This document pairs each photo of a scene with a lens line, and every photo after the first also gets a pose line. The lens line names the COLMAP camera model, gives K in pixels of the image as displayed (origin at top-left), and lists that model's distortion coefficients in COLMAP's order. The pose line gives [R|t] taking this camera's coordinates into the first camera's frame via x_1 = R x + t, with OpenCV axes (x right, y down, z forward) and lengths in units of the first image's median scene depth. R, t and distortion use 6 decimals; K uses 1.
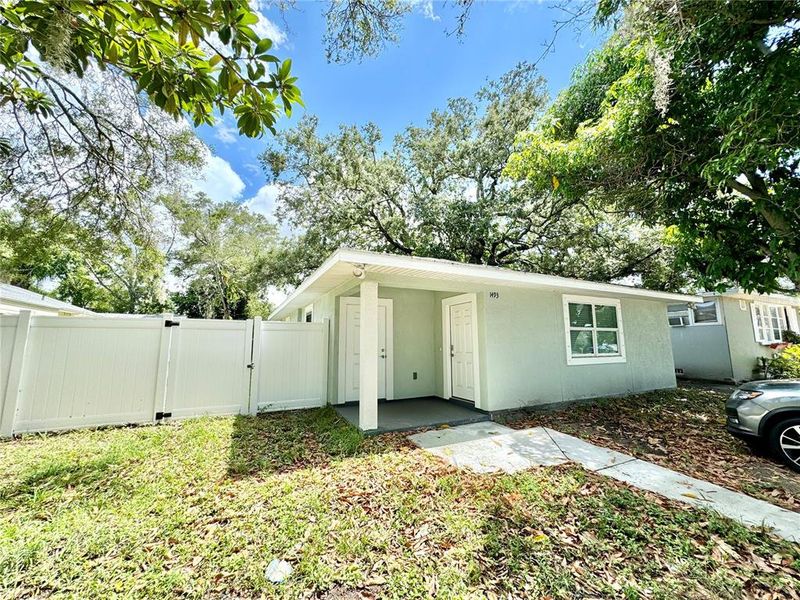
lens RADIAL K [[320.2, 0, 404.5], [0, 320.2, 298.8], [0, 0, 1]] dist [-0.003054, 0.000533]
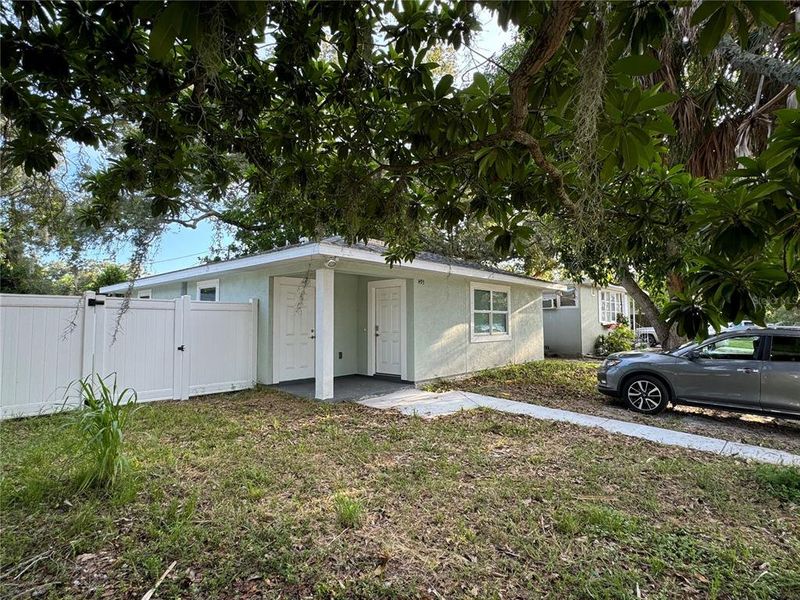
lens RADIAL K [[415.9, 0, 396.4], [0, 415.9, 301.7], [0, 0, 1]] dist [-0.001800, 0.001715]
pose [[0.934181, 0.019952, 0.356240, -0.283903], [-0.052133, 0.995353, 0.080963, -0.049287], [-0.352969, -0.094206, 0.930880, -0.297520]]
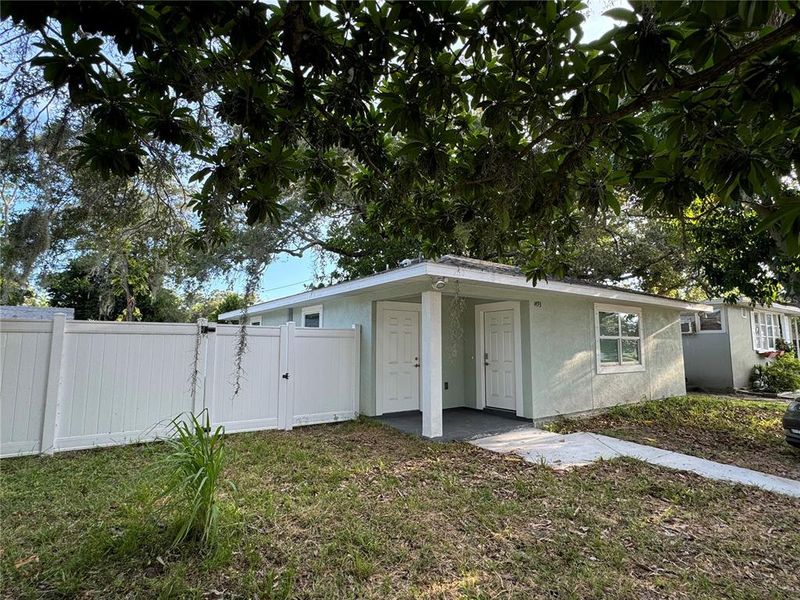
lens RADIAL K [[415.9, 0, 402.1], [0, 415.9, 299.9], [0, 0, 1]] dist [-0.001800, 0.001715]
pose [[0.988676, 0.023824, 0.148163, -0.288471], [-0.028263, 0.999210, 0.027922, -0.042845], [-0.147380, -0.031794, 0.988569, -0.186563]]
